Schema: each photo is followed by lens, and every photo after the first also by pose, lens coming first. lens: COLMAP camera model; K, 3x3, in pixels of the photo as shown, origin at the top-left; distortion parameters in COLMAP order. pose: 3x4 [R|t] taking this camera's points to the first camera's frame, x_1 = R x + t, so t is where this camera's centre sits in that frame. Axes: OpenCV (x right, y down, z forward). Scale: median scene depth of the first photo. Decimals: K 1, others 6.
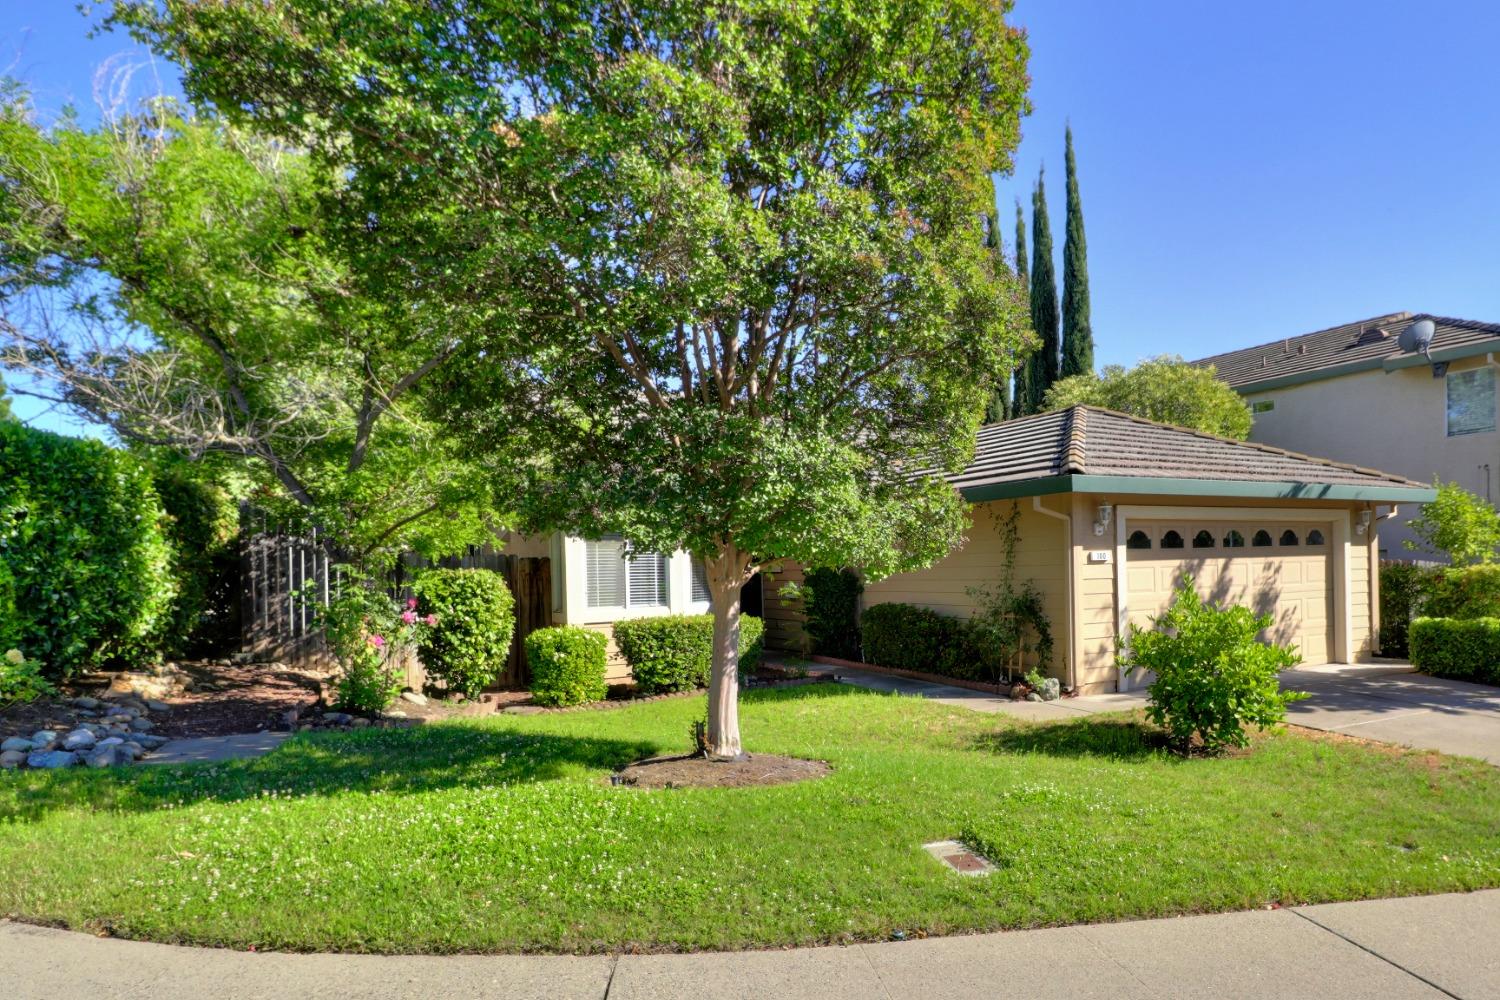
lens RADIAL K [[808.8, 0, 750.0], [0, 808.8, 500.0], [0, 0, 1]] dist [0.002600, 0.000297]
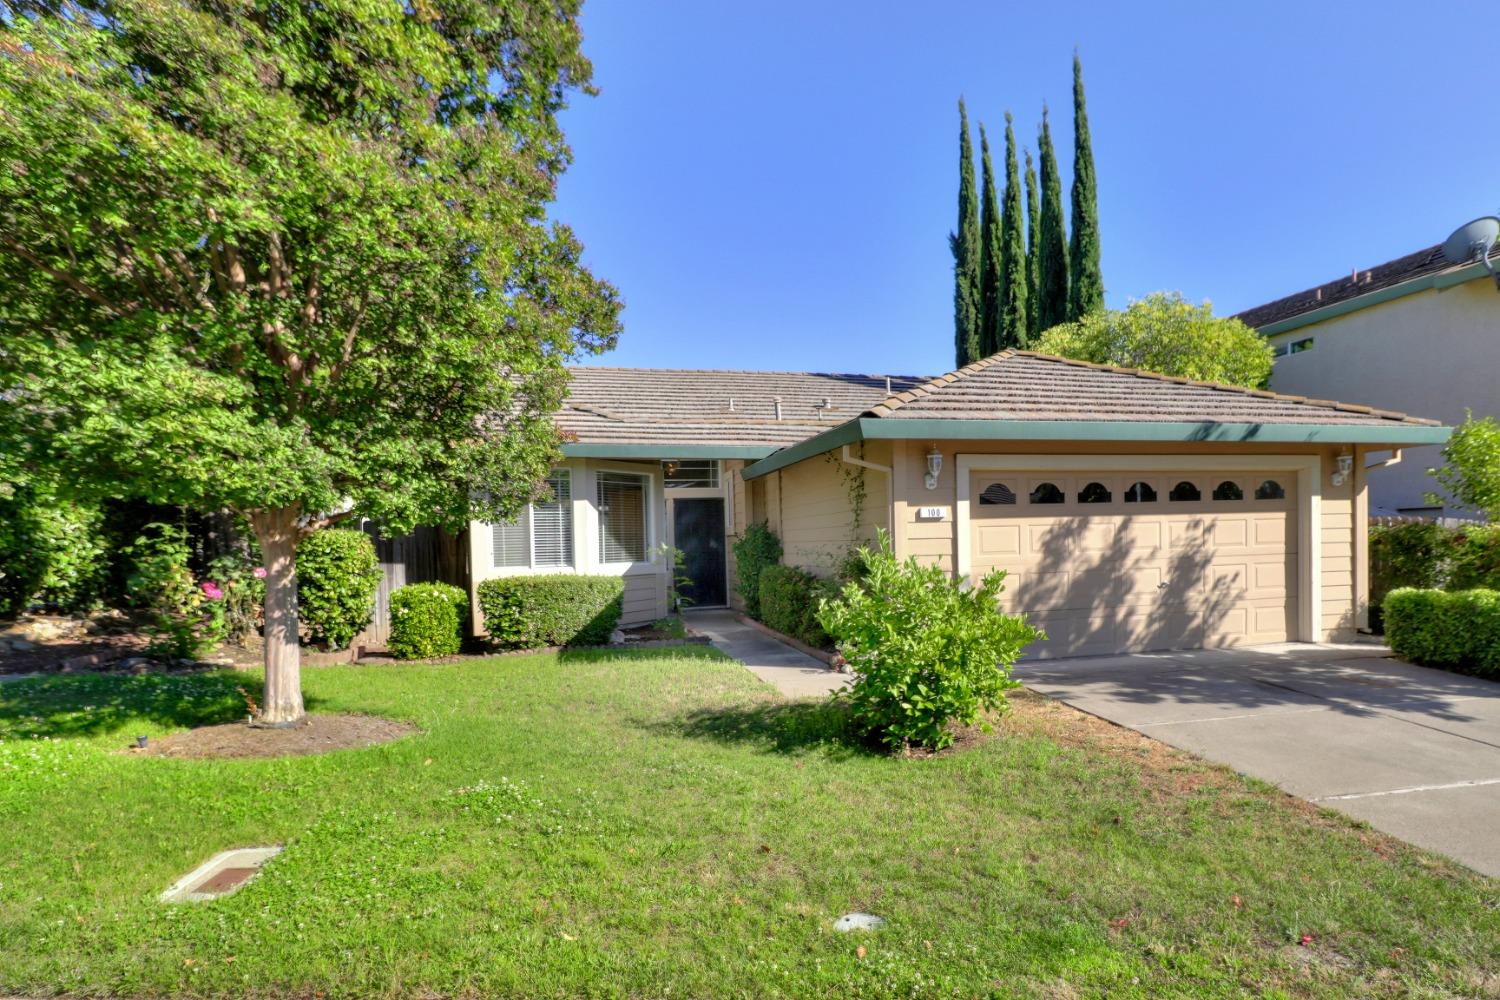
lens RADIAL K [[712.3, 0, 750.0], [0, 712.3, 500.0], [0, 0, 1]] dist [-0.000559, 0.000173]
pose [[0.972372, -0.012944, -0.233077, 0.381051], [0.020630, 0.999320, 0.030568, 0.025021], [0.232522, -0.034531, 0.971978, 0.183080]]
